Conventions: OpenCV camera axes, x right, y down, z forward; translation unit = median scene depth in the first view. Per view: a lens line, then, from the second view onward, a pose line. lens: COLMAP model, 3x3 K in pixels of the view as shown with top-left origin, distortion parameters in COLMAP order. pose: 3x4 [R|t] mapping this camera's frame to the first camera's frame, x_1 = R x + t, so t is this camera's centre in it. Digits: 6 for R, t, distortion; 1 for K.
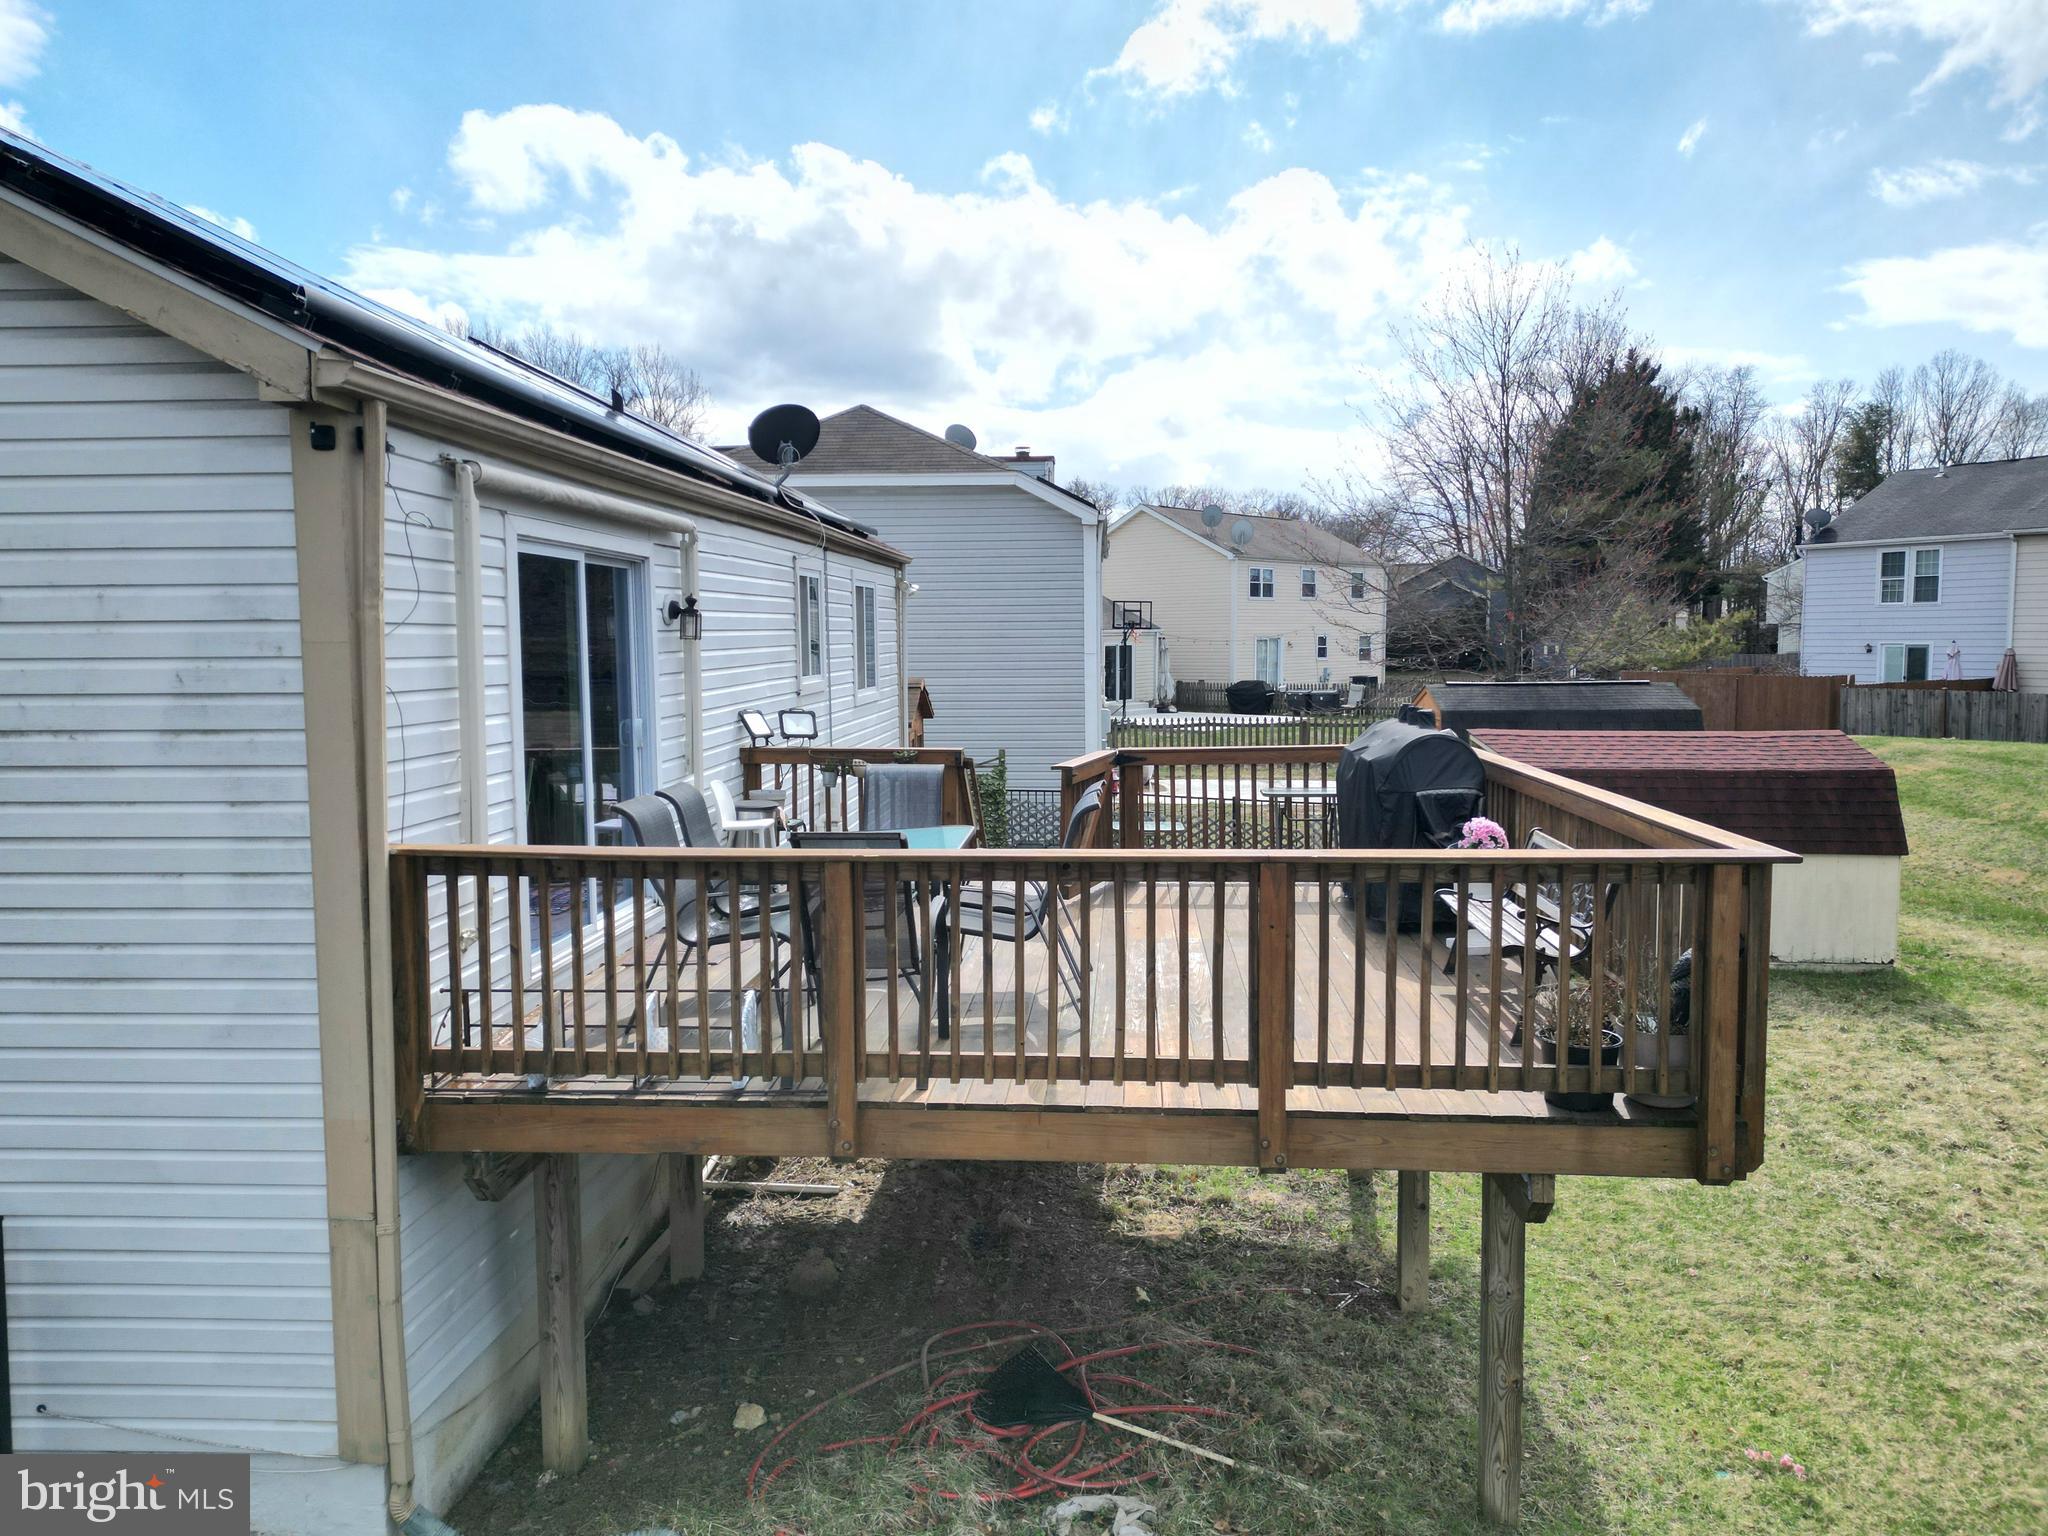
lens RADIAL K [[1436.3, 0, 1032.9], [0, 1436.3, 727.9], [0, 0, 1]] dist [-0.002105, -0.077608]
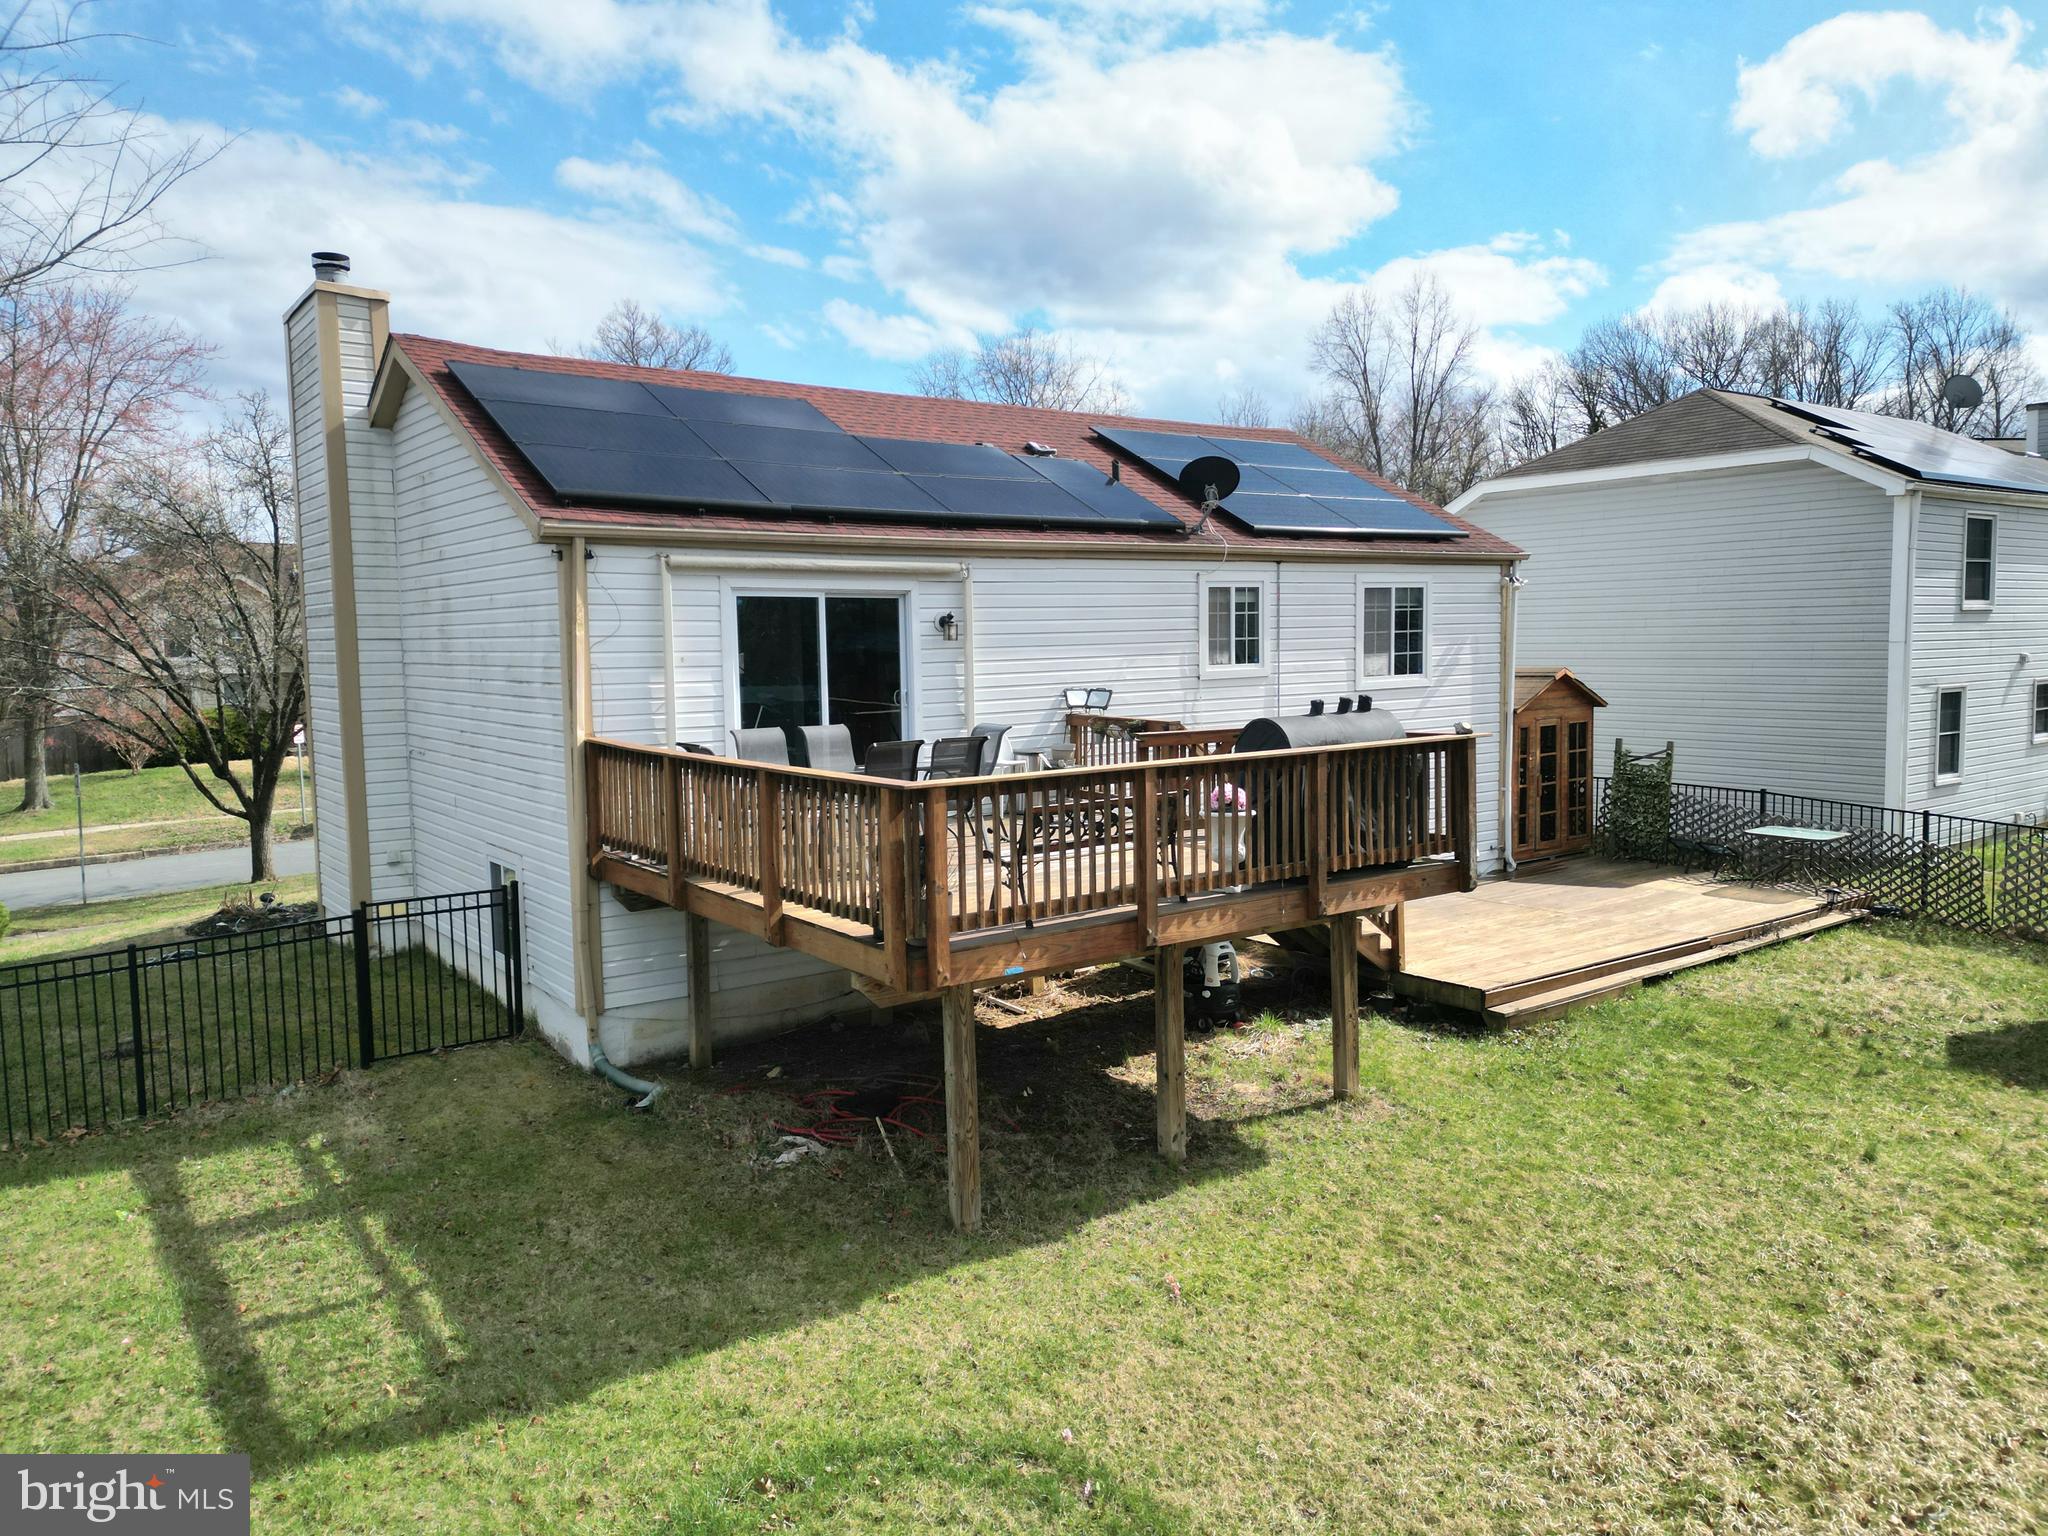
lens RADIAL K [[1432.3, 0, 1038.7], [0, 1432.3, 765.9], [0, 0, 1]] dist [0.075699, -0.075494]
pose [[0.648959, 0.070438, -0.757556, 0.894401], [-0.040405, 0.997491, 0.058135, -0.017269], [0.759750, -0.007118, 0.650177, 0.043295]]
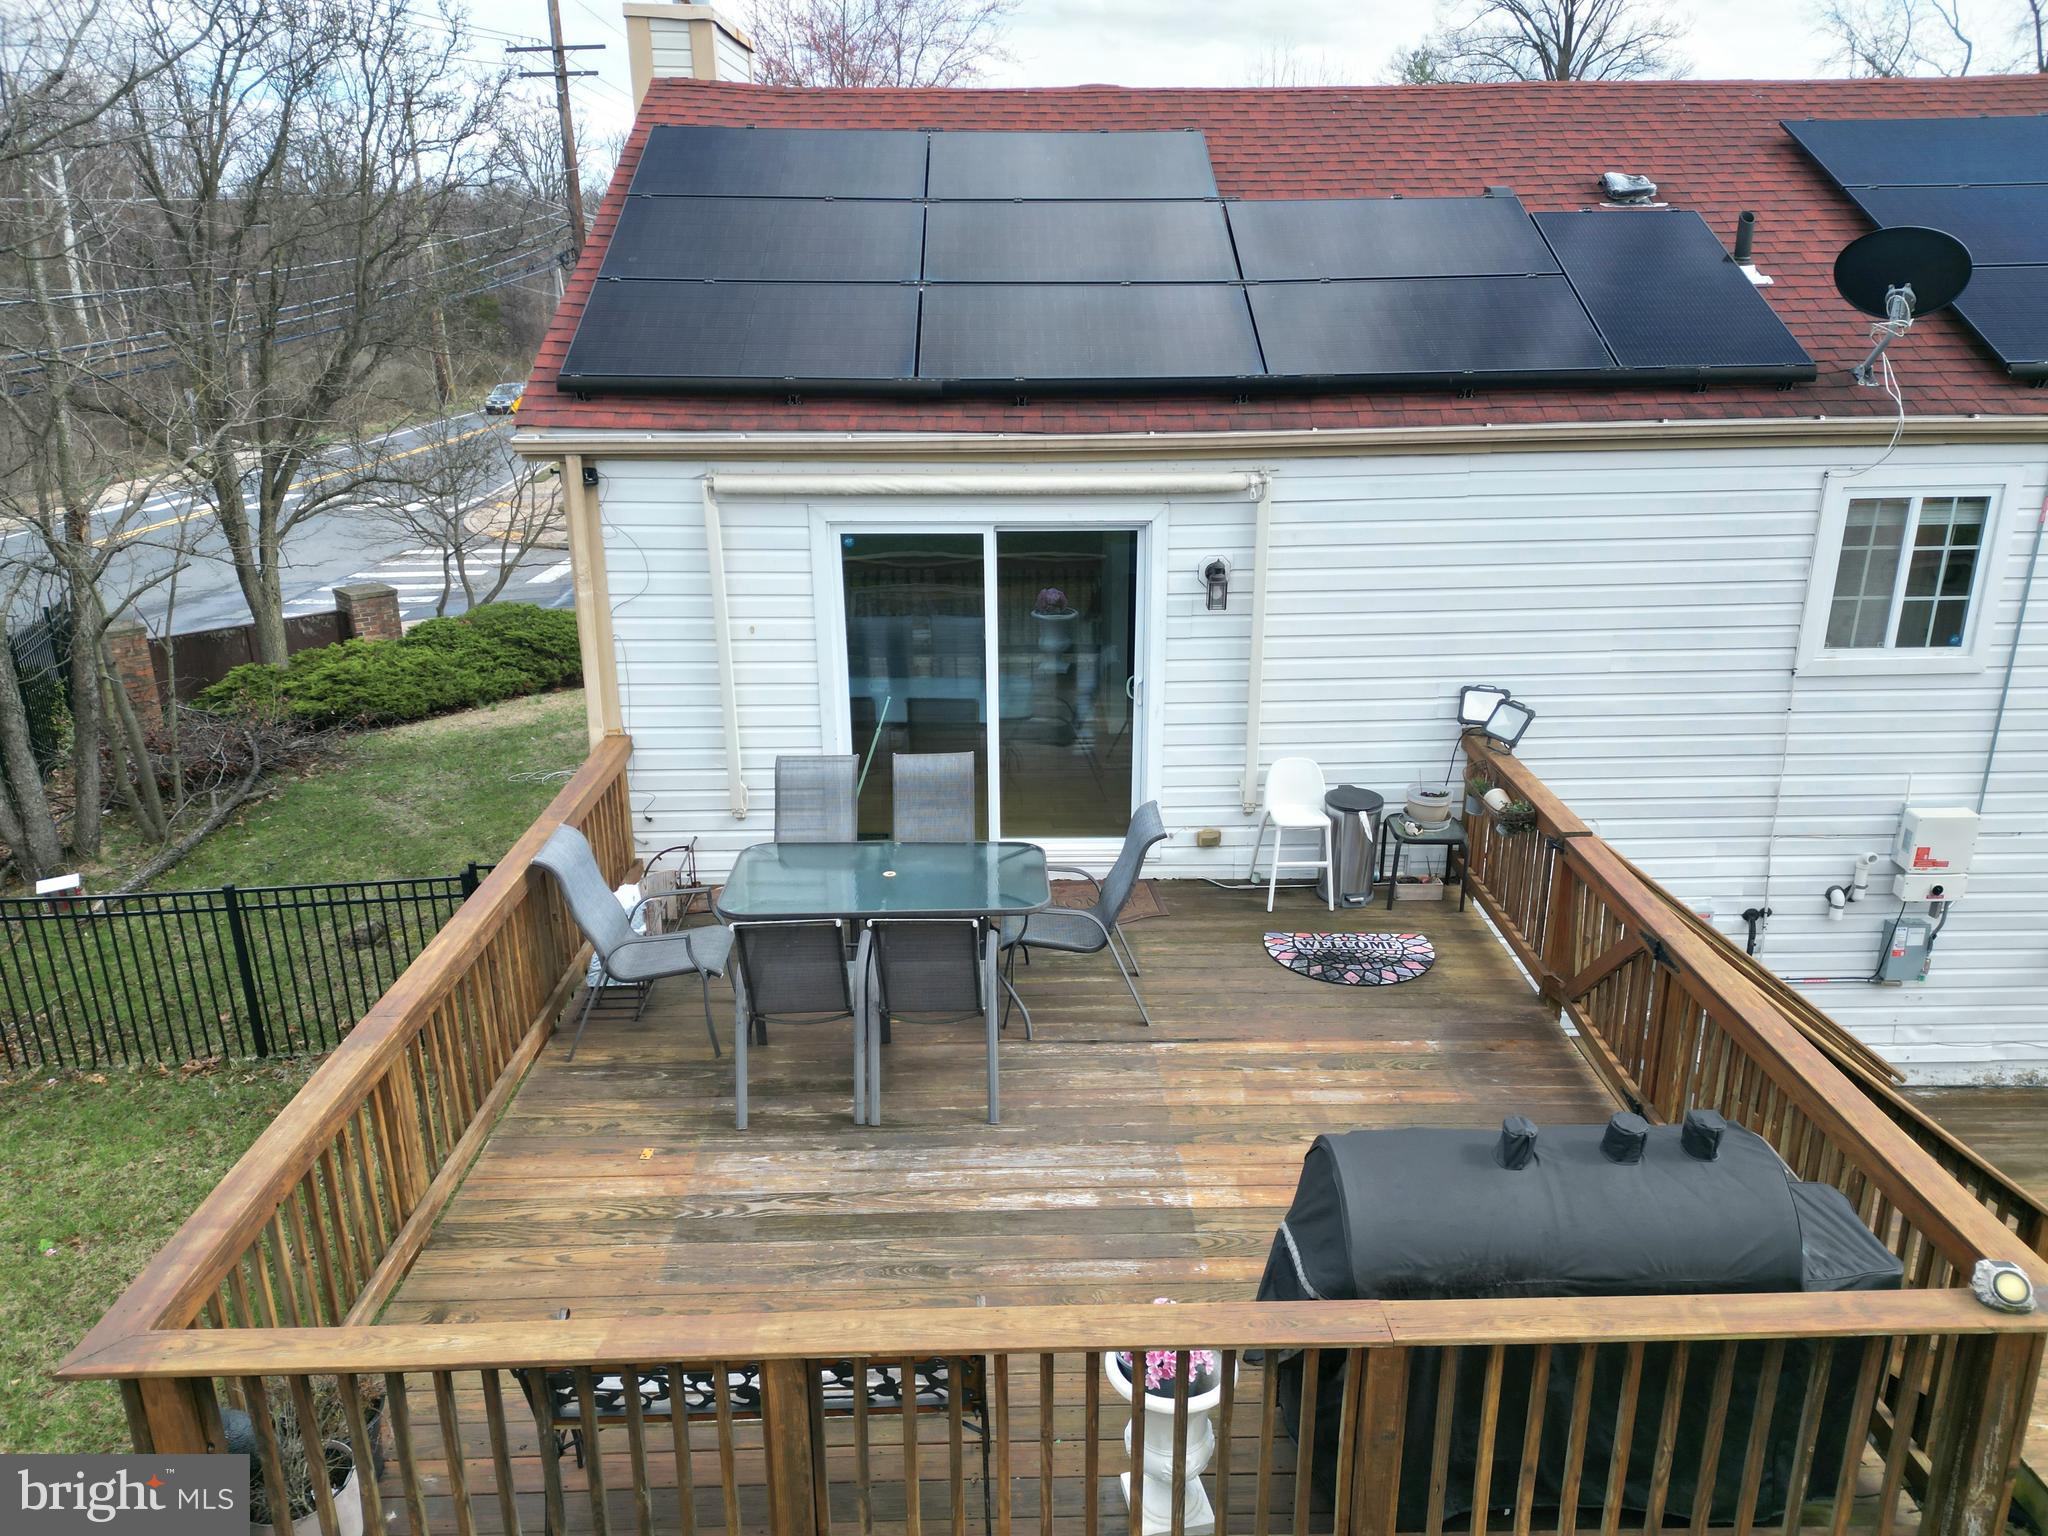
lens RADIAL K [[1447.8, 0, 1013.2], [0, 1447.8, 757.8], [0, 0, 1]] dist [0.079119, -0.083466]
pose [[0.084185, 0.328110, -0.940881, 0.578544], [-0.057058, 0.944271, 0.324187, -0.232636], [0.994815, 0.026393, 0.098215, 0.680442]]
